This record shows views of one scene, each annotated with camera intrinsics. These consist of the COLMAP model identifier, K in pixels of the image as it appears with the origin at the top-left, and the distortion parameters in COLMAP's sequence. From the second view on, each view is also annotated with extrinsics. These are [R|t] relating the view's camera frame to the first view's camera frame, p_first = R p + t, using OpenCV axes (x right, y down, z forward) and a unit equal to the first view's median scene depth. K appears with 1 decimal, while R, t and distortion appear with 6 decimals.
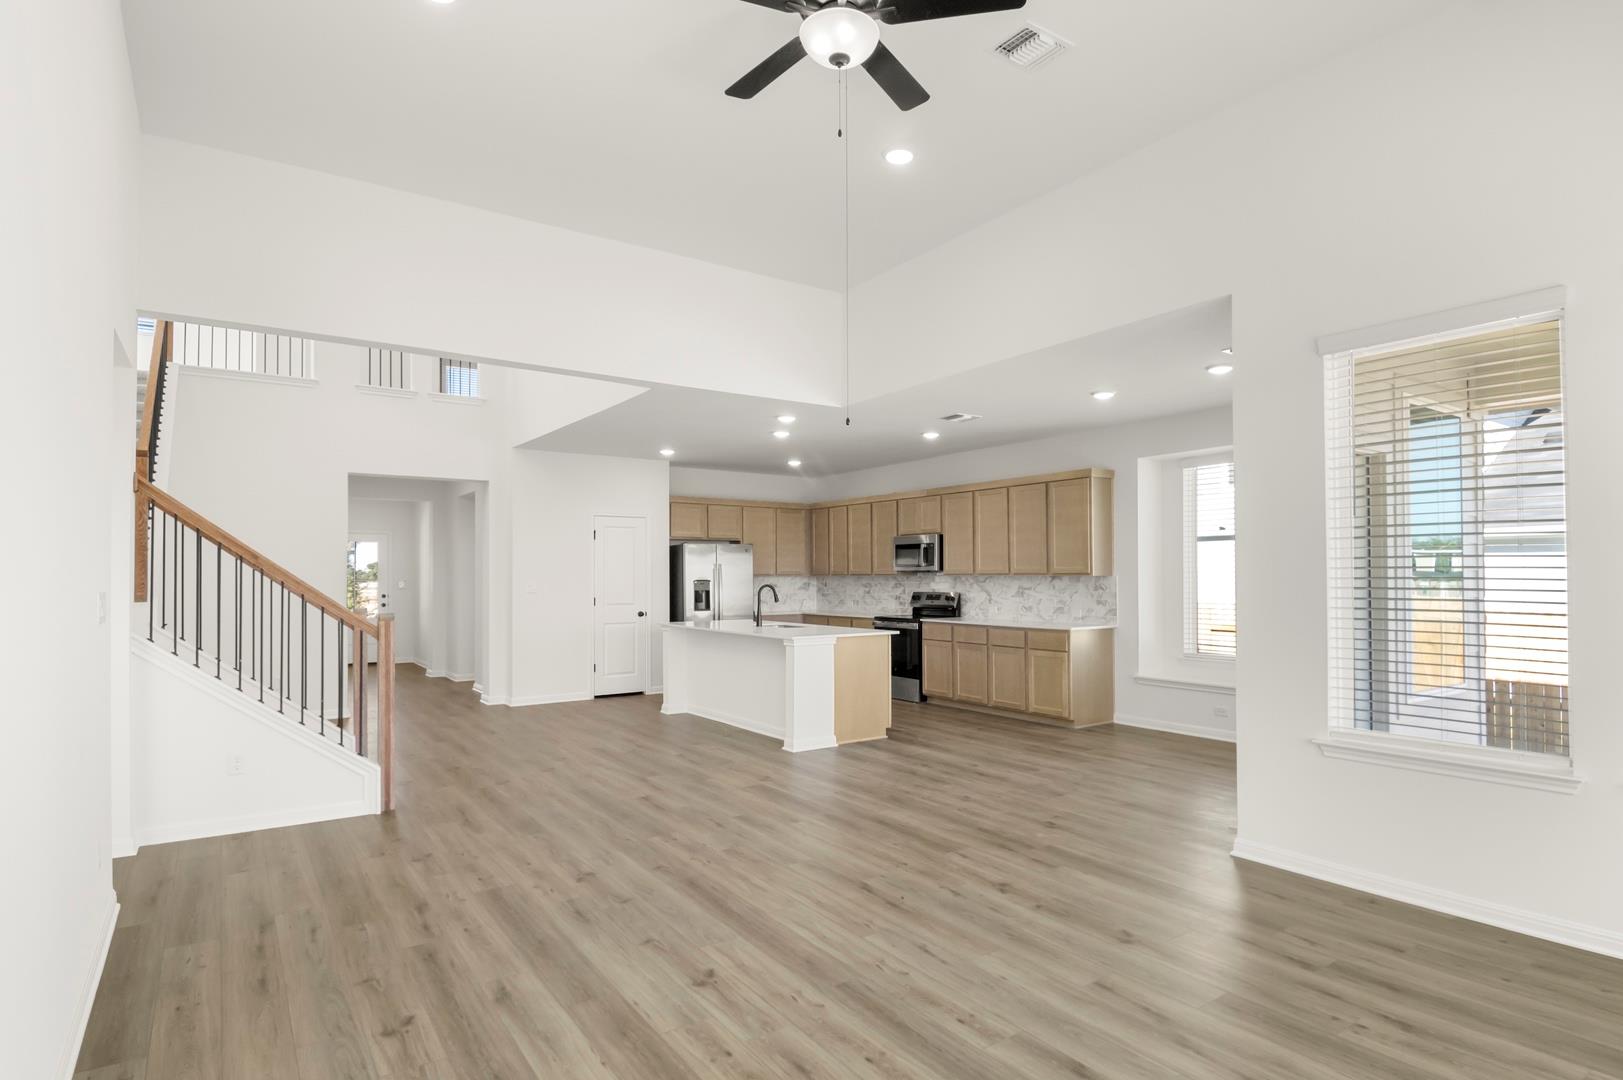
lens RADIAL K [[860.6, 0, 838.6], [0, 860.6, 568.3], [0, 0, 1]] dist [0.040159, -0.049498]
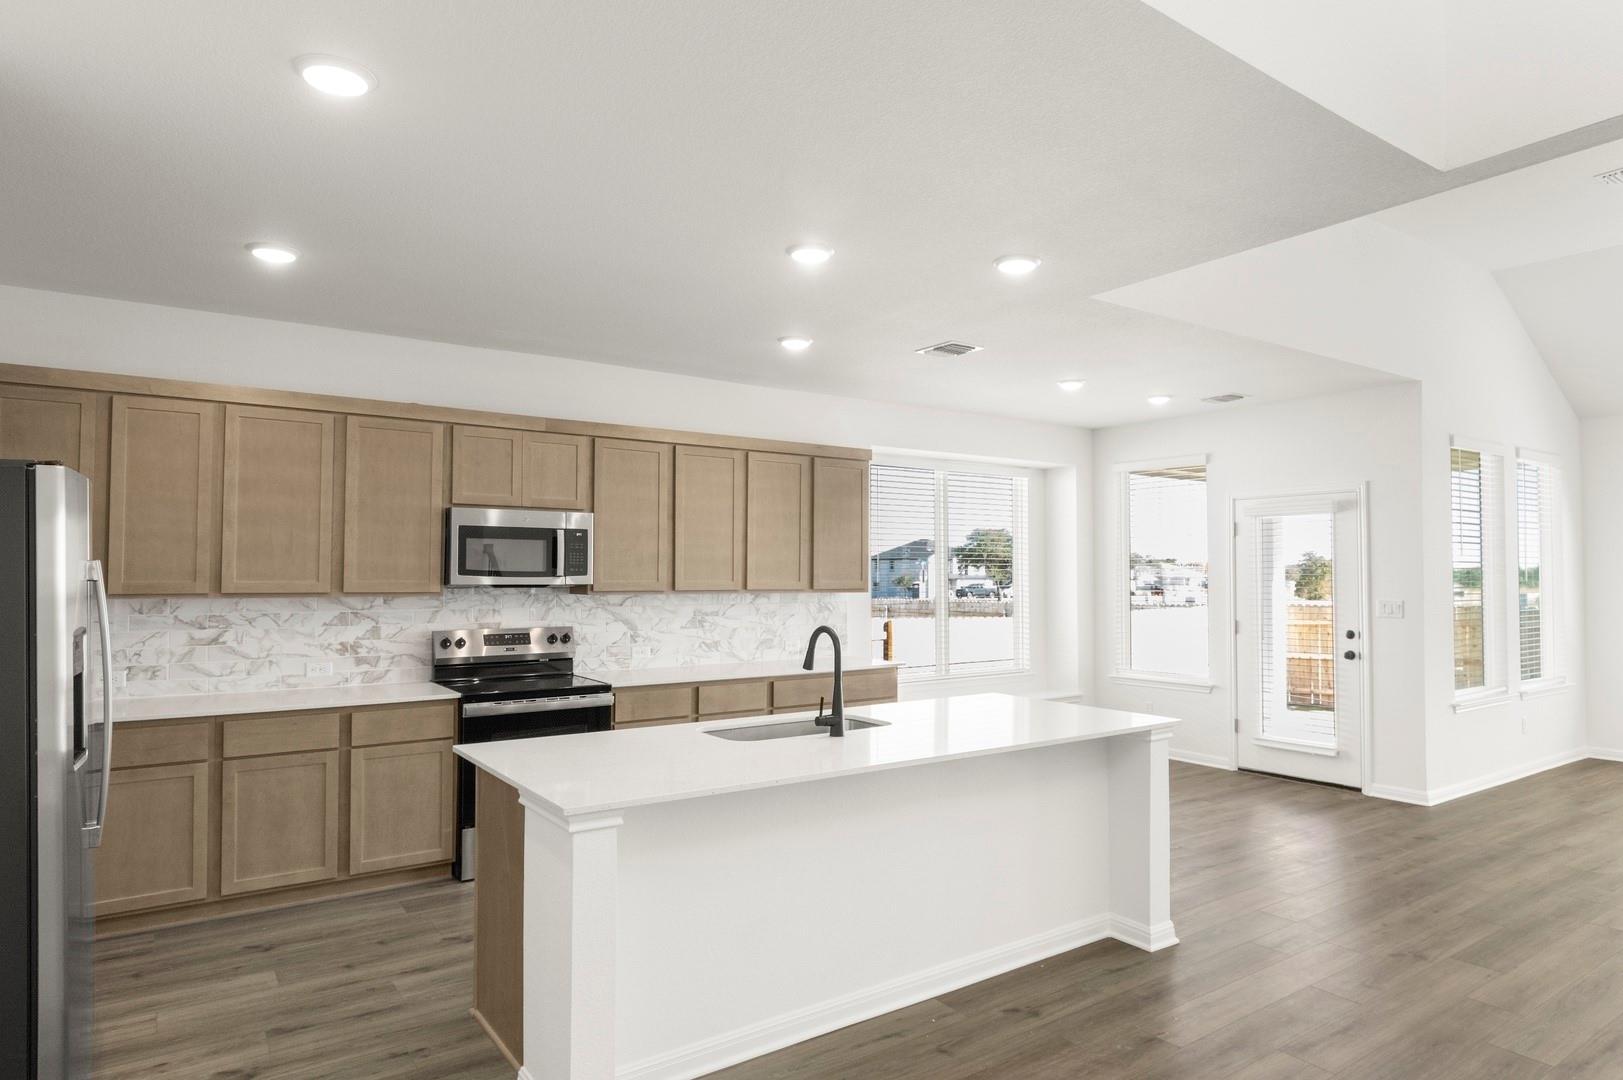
lens RADIAL K [[952.6, 0, 834.0], [0, 952.6, 548.1], [0, 0, 1]] dist [-0.009667, -0.000099]
pose [[-0.002177, 0.033588, 0.999433, -0.448888], [-0.009907, 0.999386, -0.033608, -0.001399], [-0.999949, -0.009974, -0.001843, 0.865405]]
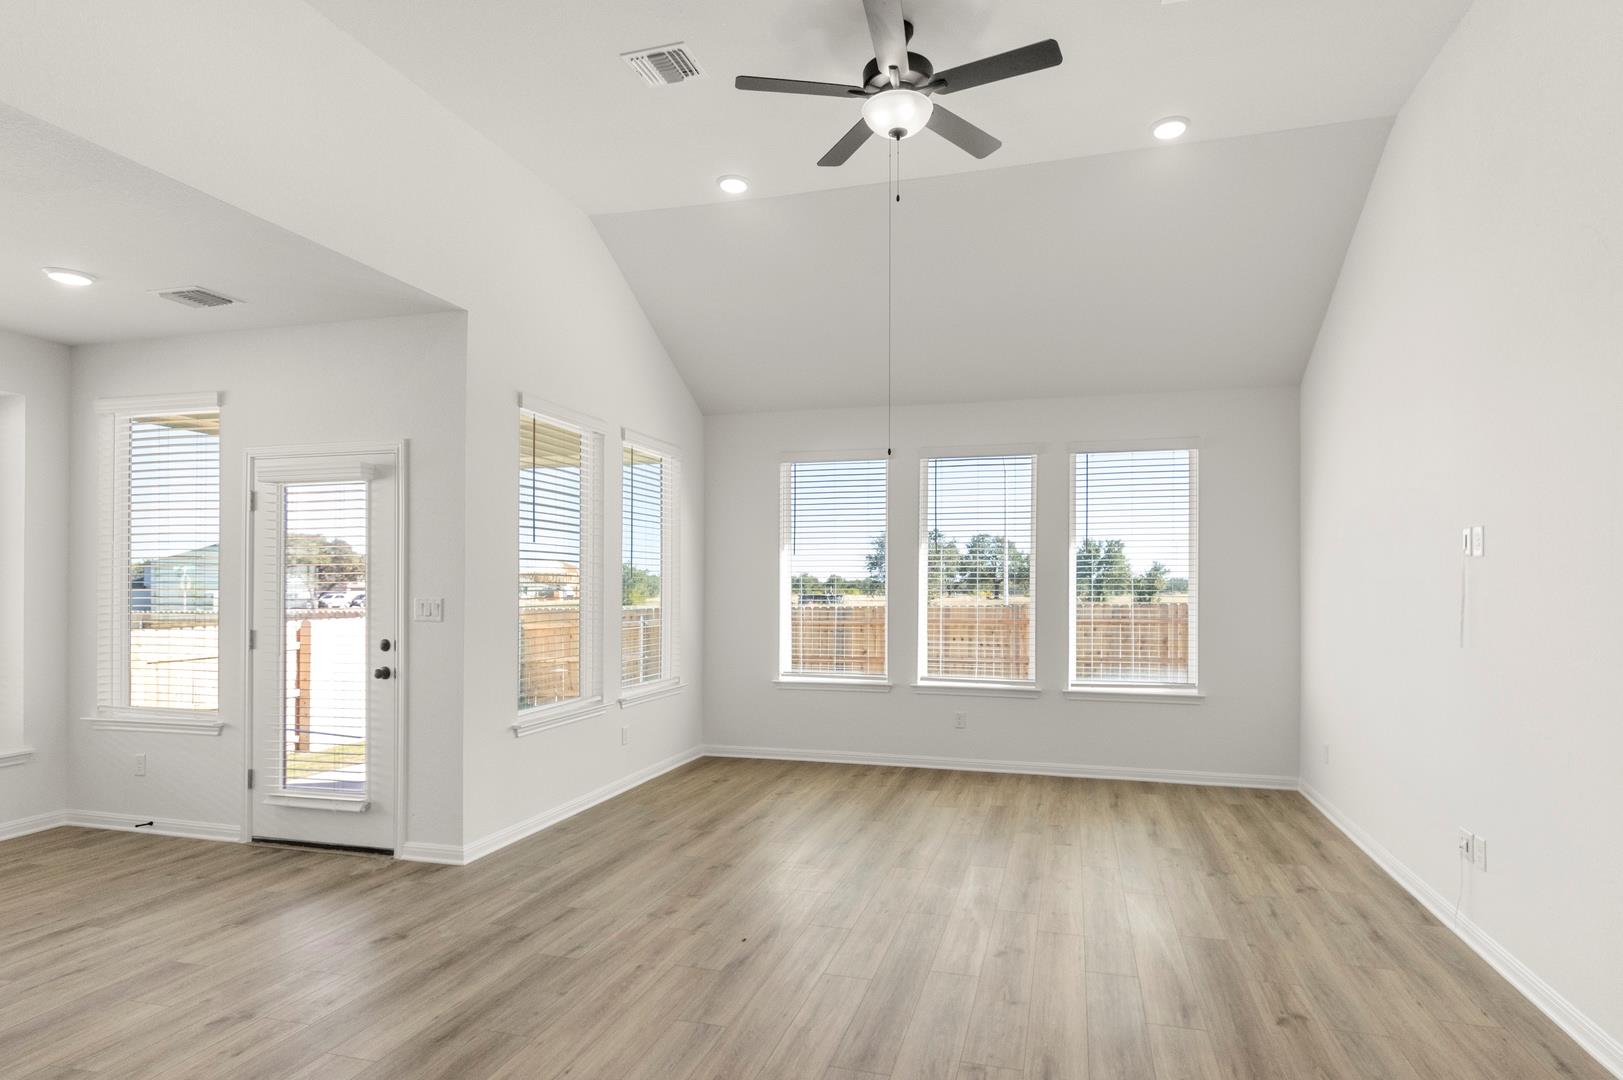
lens RADIAL K [[873.5, 0, 846.0], [0, 873.5, 579.2], [0, 0, 1]] dist [0.013229, -0.011261]
pose [[-0.640864, 0.008678, 0.767605, -0.279342], [-0.005944, 0.999850, -0.016267, 0.005103], [-0.767631, -0.014987, -0.640716, 0.598120]]
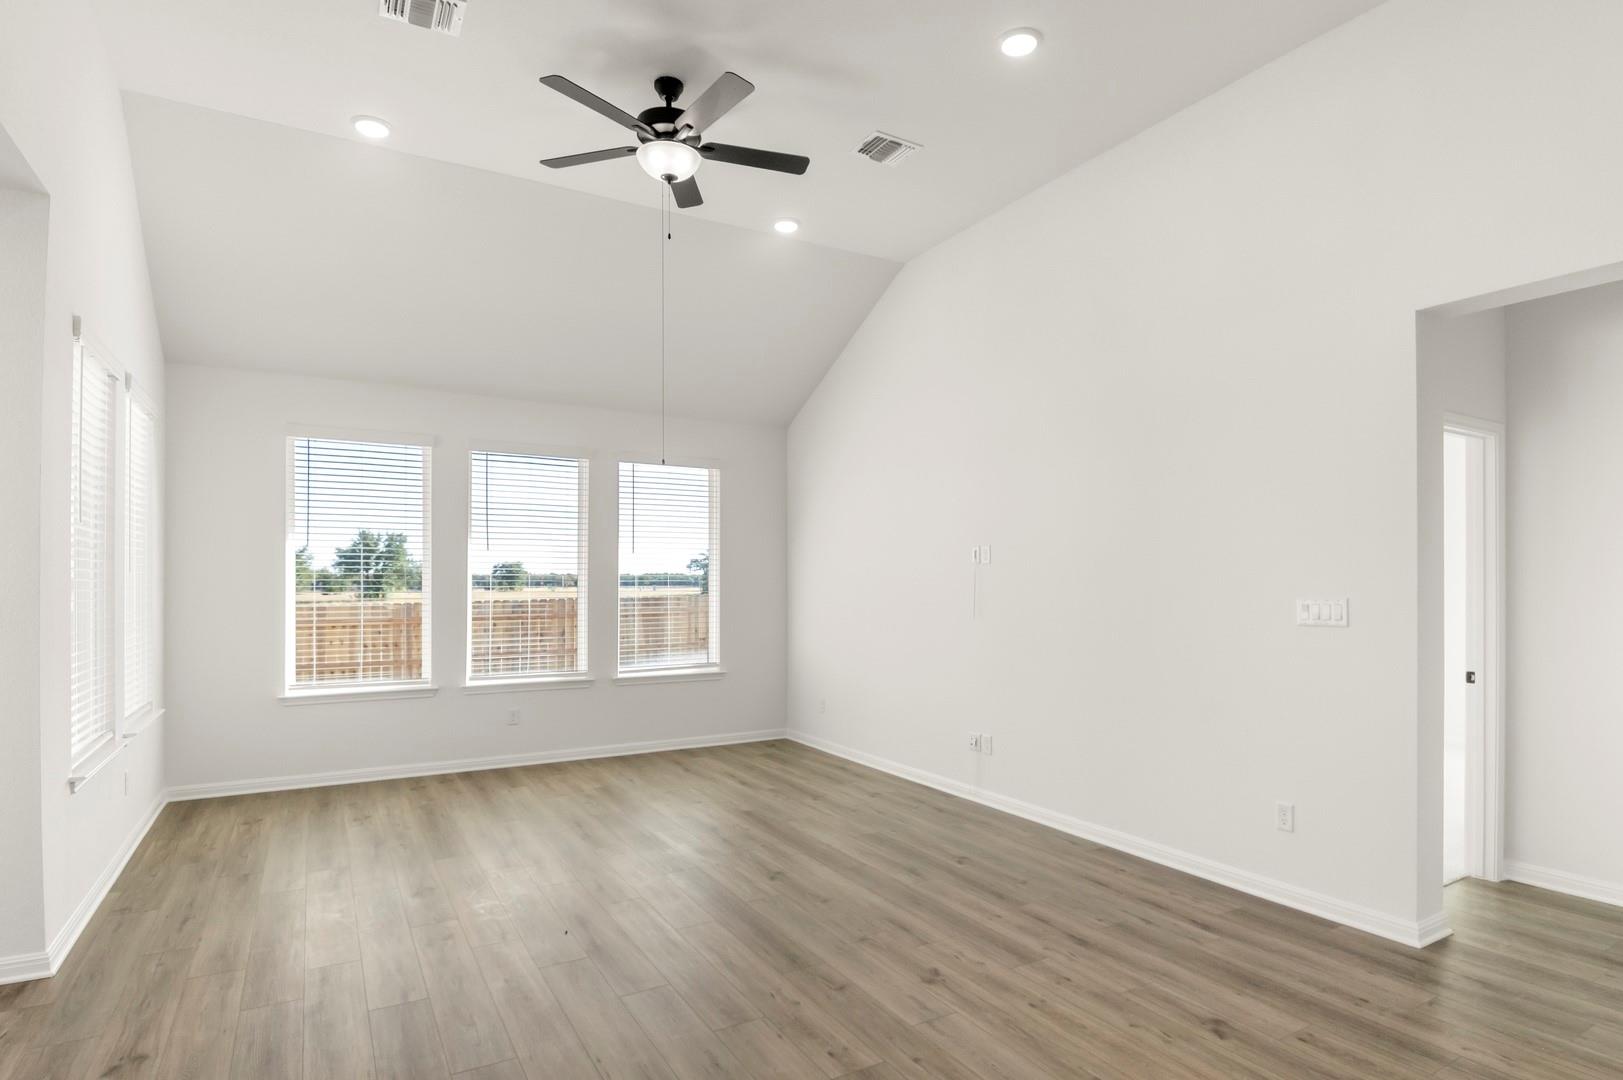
lens RADIAL K [[860.6, 0, 838.6], [0, 860.6, 568.3], [0, 0, 1]] dist [0.040159, -0.049498]
pose [[-0.996969, 0.005264, 0.077621, -0.113943], [0.003294, 0.999670, -0.025475, 0.005912], [-0.077730, -0.025142, -0.996657, 0.750621]]
